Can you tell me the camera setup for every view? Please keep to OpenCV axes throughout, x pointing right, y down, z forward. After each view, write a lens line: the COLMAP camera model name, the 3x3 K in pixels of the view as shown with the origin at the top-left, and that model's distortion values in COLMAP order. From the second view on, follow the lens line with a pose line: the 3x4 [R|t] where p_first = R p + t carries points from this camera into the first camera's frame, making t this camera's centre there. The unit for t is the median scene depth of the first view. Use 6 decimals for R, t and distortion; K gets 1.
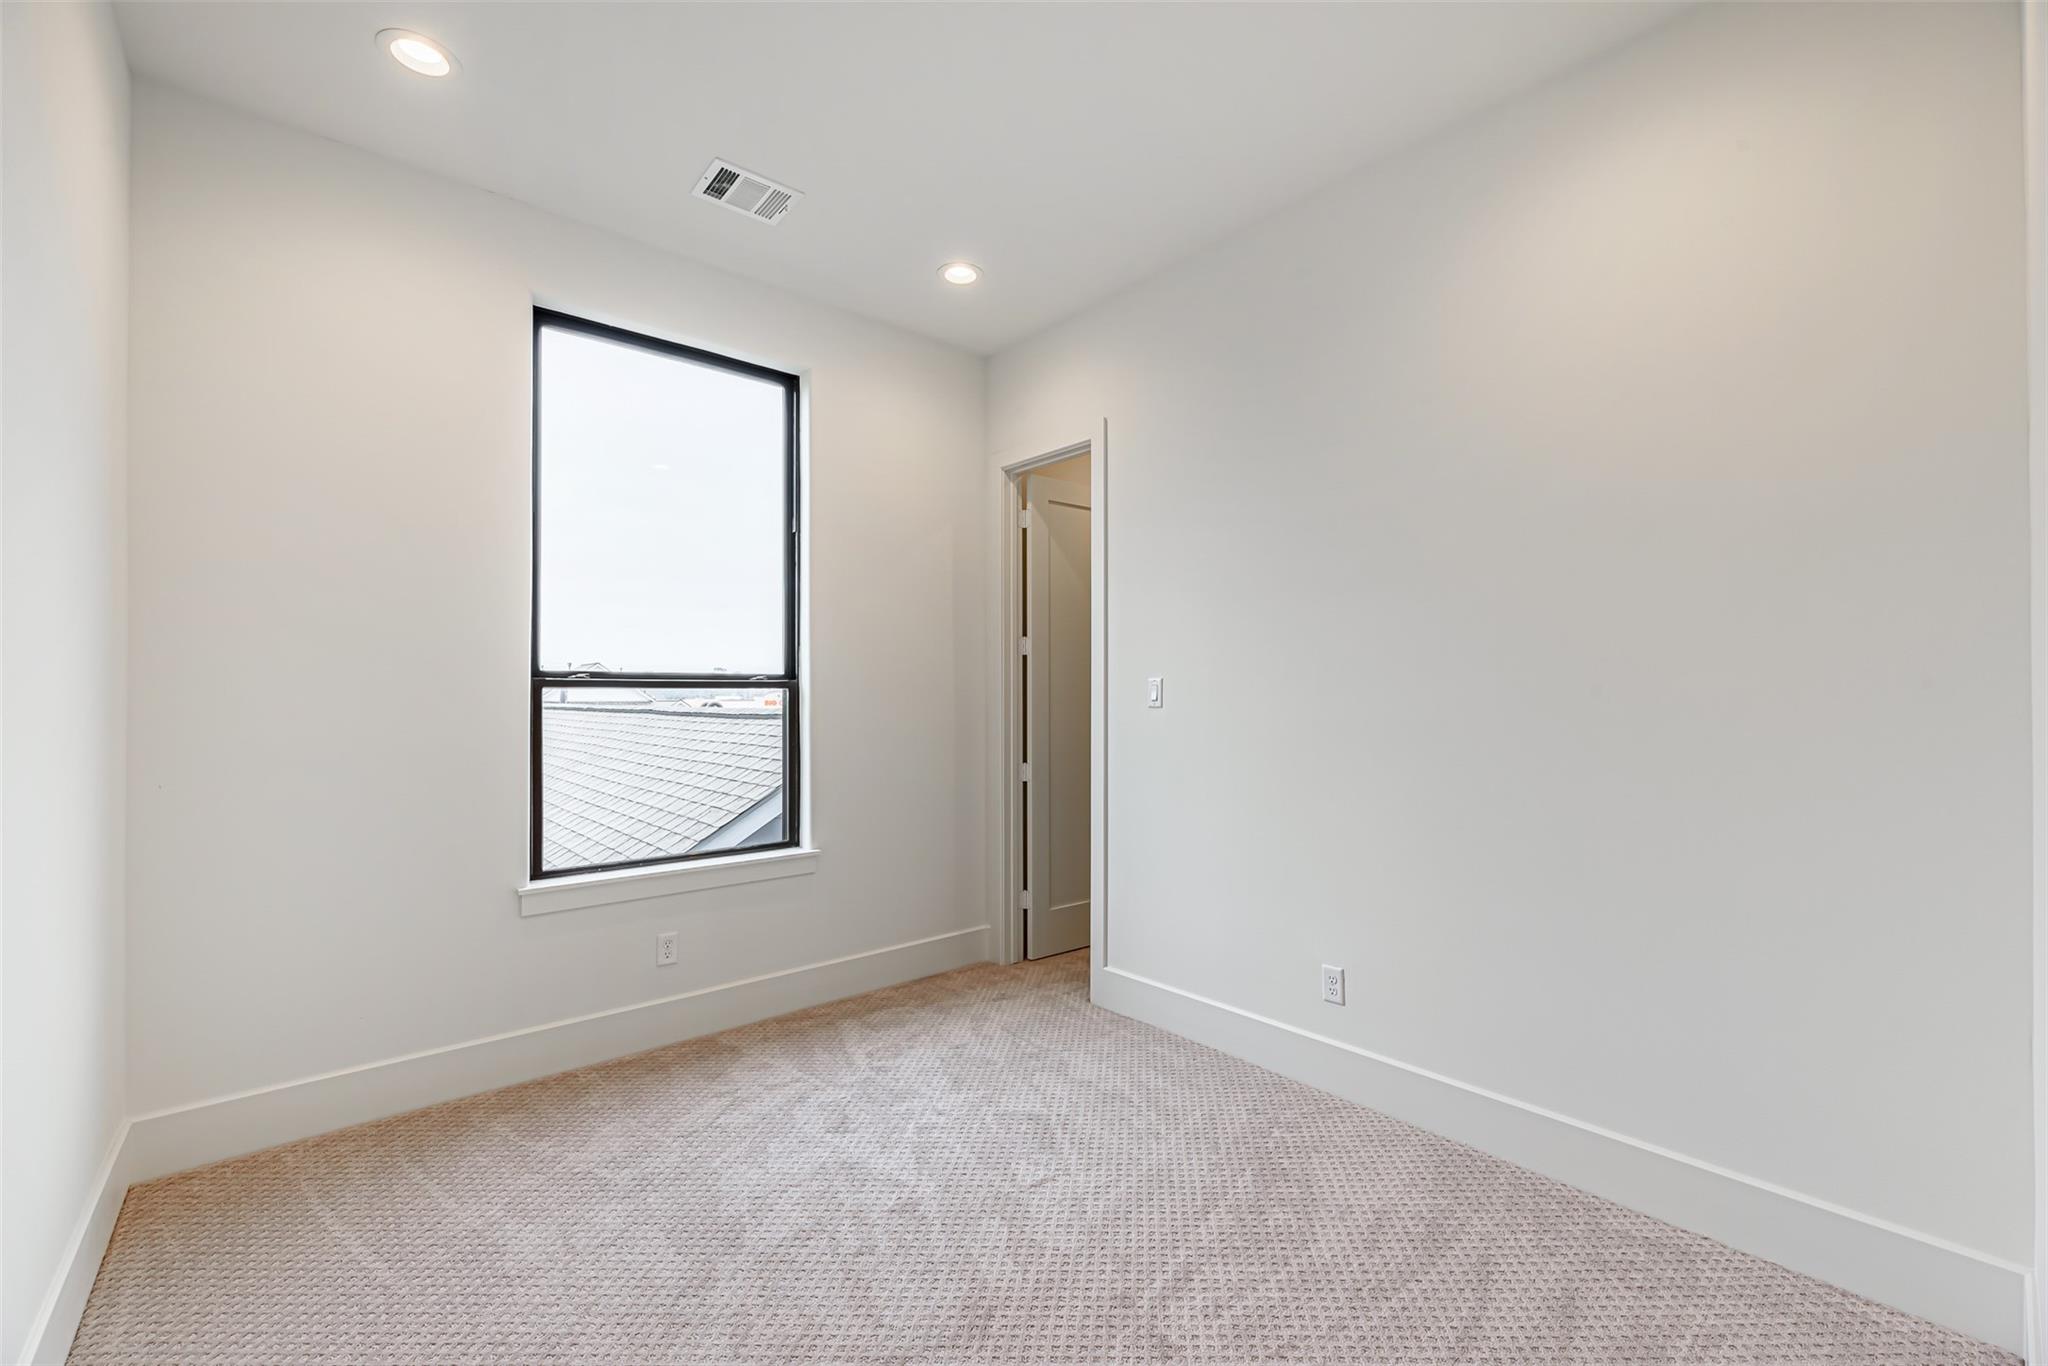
lens RADIAL K [[839.4, 0, 1020.8], [0, 839.4, 687.2], [0, 0, 1]] dist [-0.000635, -0.000003]
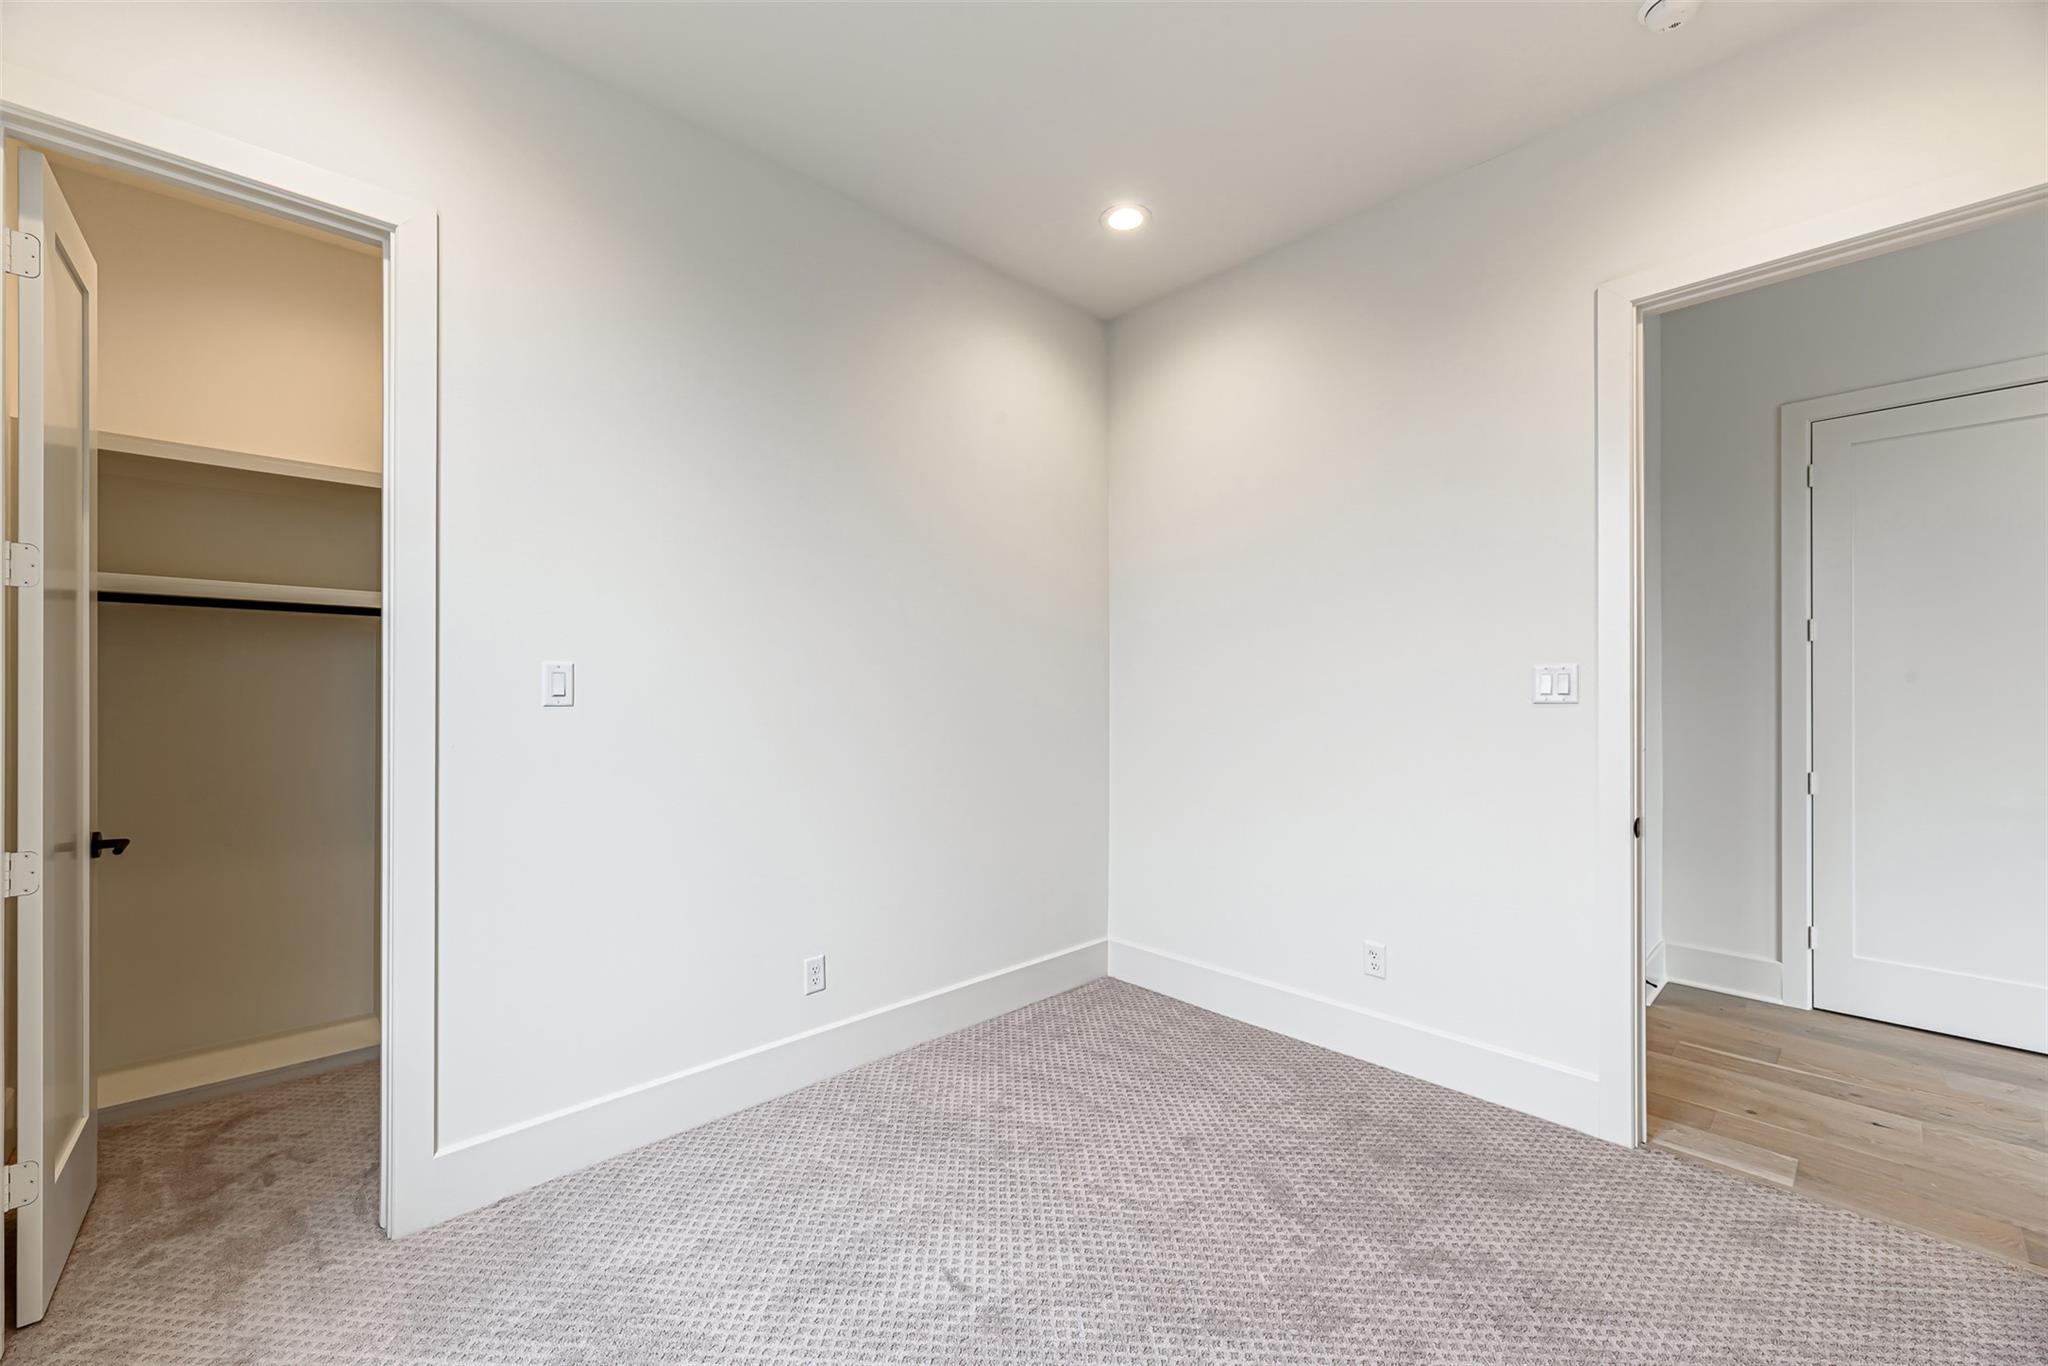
lens RADIAL K [[839.4, 0, 1020.8], [0, 839.4, 687.2], [0, 0, 1]] dist [-0.000635, -0.000003]
pose [[-0.049912, 0.005356, 0.998739, -0.694004], [-0.004979, 0.999972, -0.005611, 0.014467], [-0.998741, -0.005252, -0.049884, 0.857690]]
